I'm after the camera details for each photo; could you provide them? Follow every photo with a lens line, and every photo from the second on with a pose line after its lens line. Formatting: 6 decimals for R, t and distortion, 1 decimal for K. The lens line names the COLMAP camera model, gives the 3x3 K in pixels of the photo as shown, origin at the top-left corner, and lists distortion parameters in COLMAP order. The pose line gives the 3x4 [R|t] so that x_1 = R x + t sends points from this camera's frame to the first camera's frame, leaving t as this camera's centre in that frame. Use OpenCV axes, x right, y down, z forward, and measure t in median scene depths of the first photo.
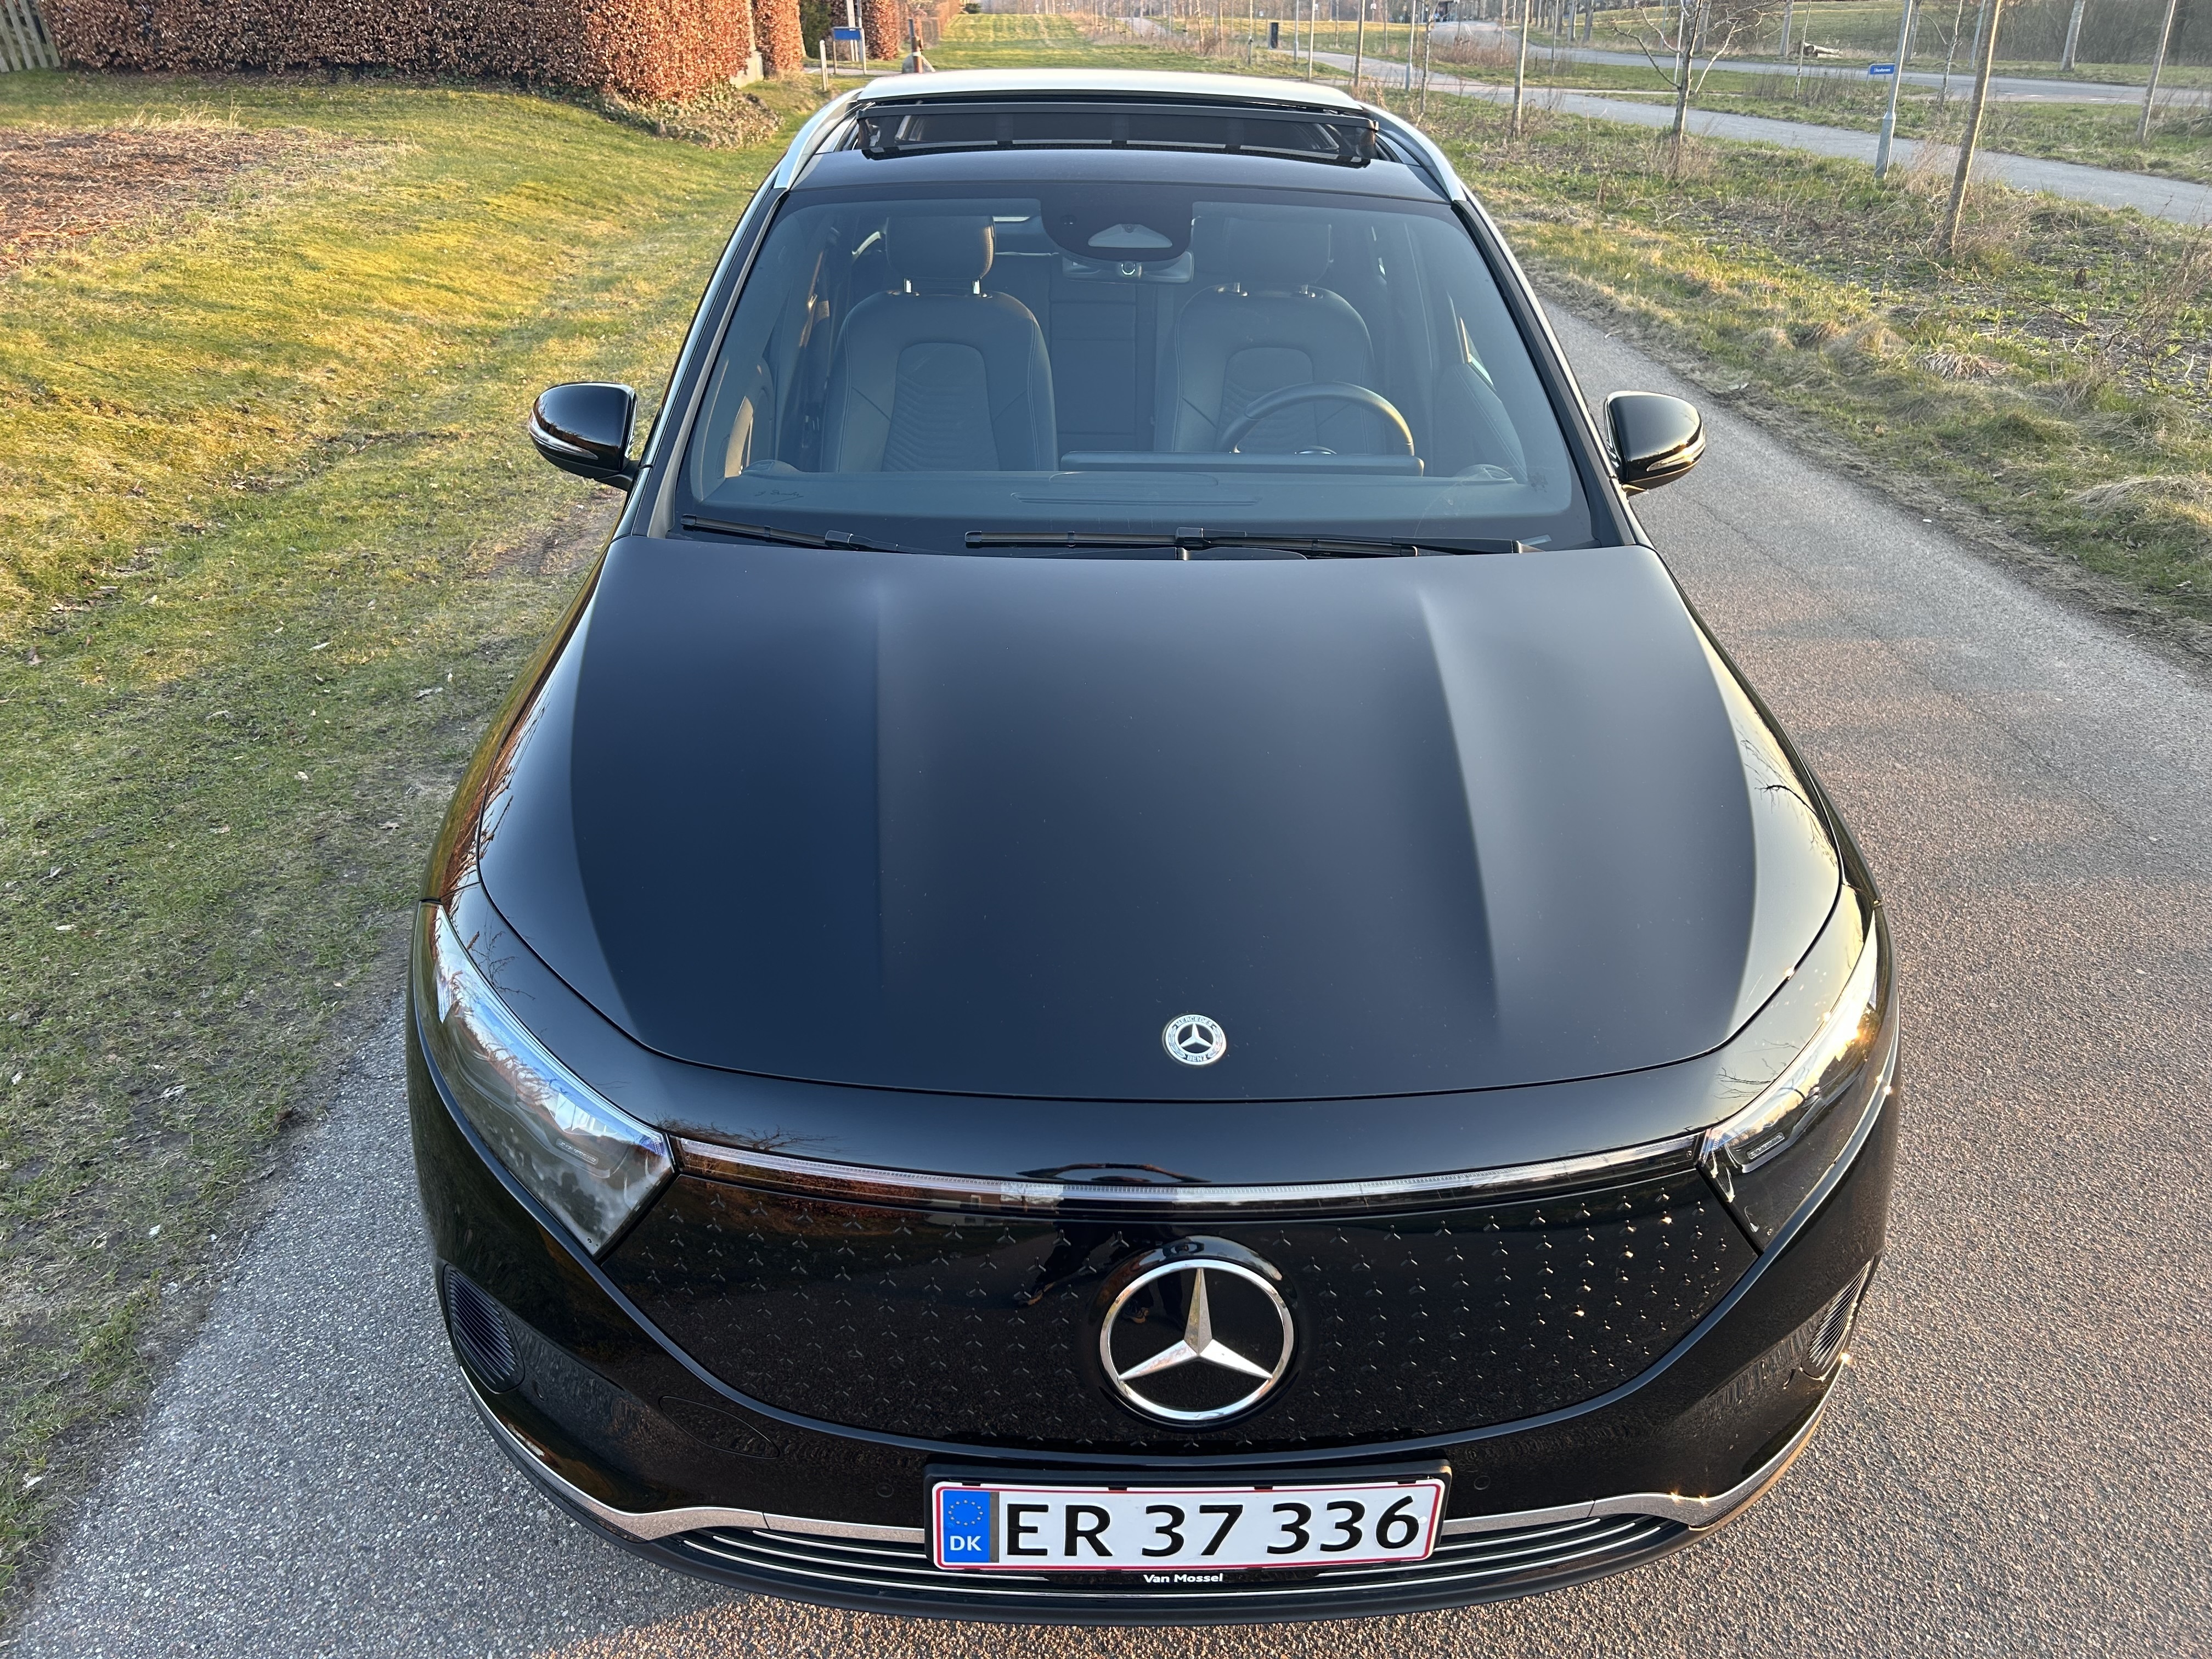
lens RADIAL K [[1633.0, 0, 1129.9], [0, 1633.0, 846.7], [0, 0, 1]] dist [0.046198, -0.057957]
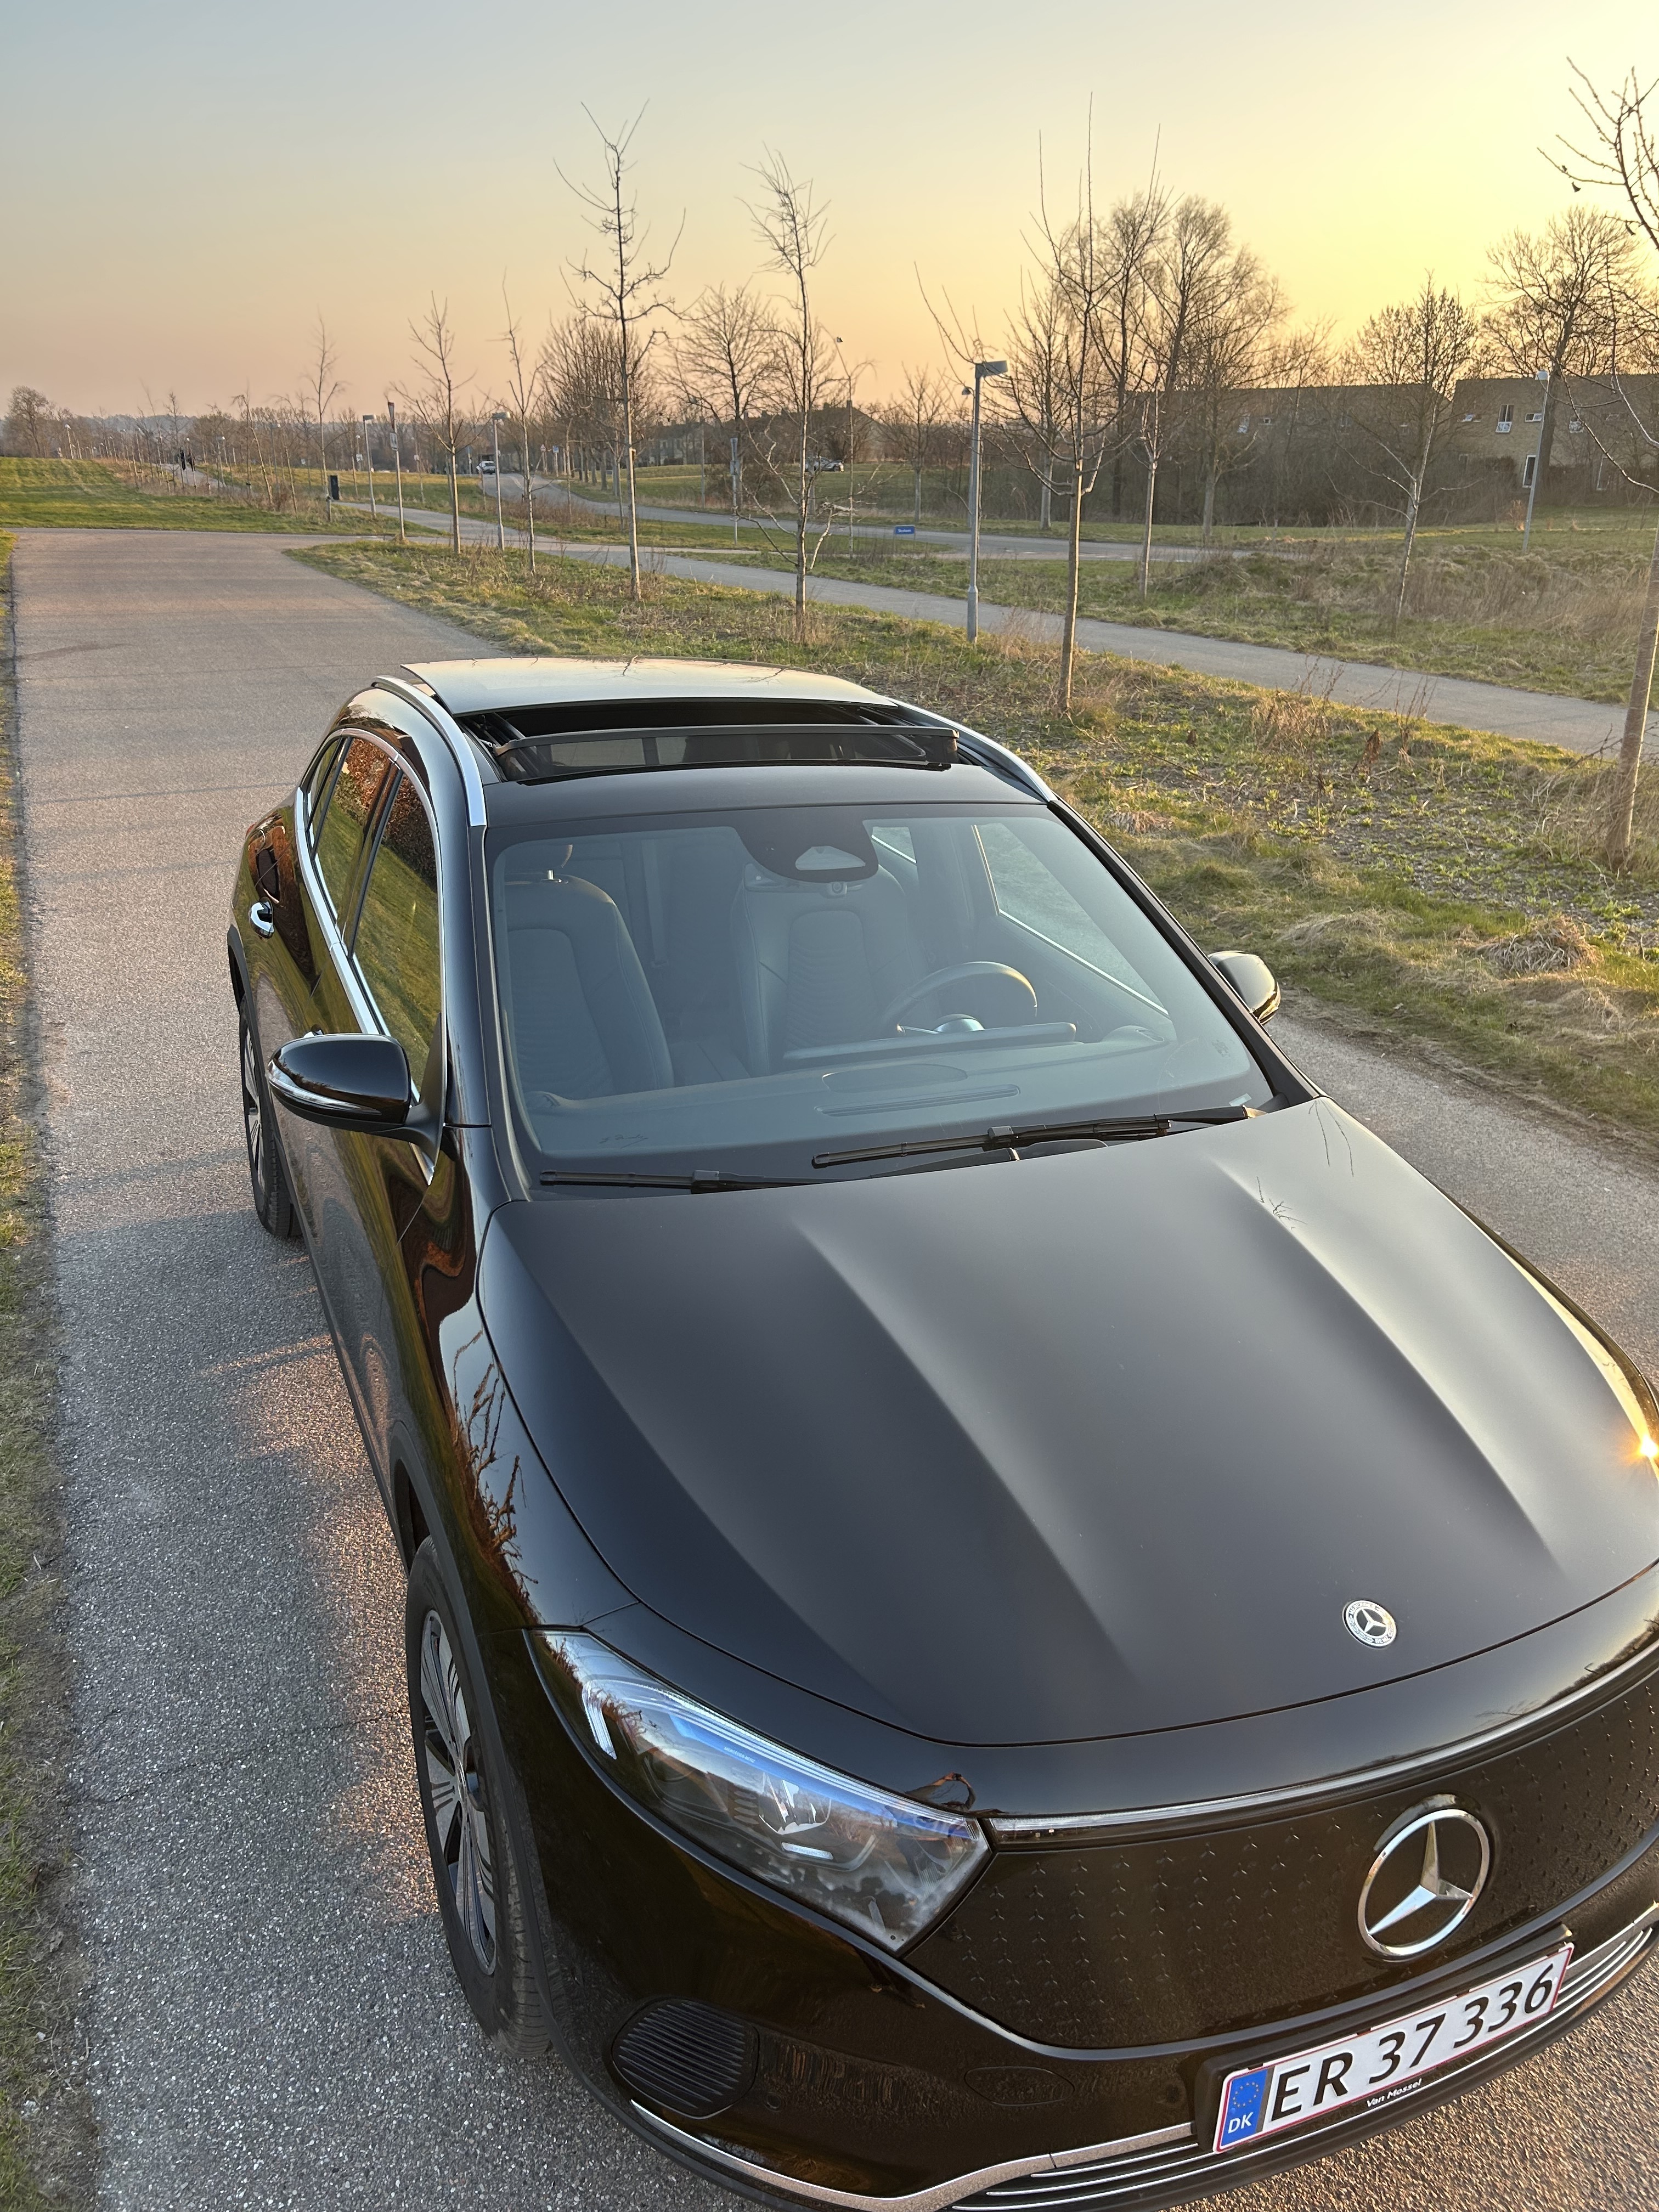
lens RADIAL K [[1633.0, 0, 821.8], [0, 1633.0, 1099.7], [0, 0, 1]] dist [0.046198, -0.057957]
pose [[0.935819, -0.110988, 0.334552, -0.164830], [0.143655, 0.986823, -0.074458, -0.053803], [-0.321880, 0.117739, 0.939431, -0.008848]]
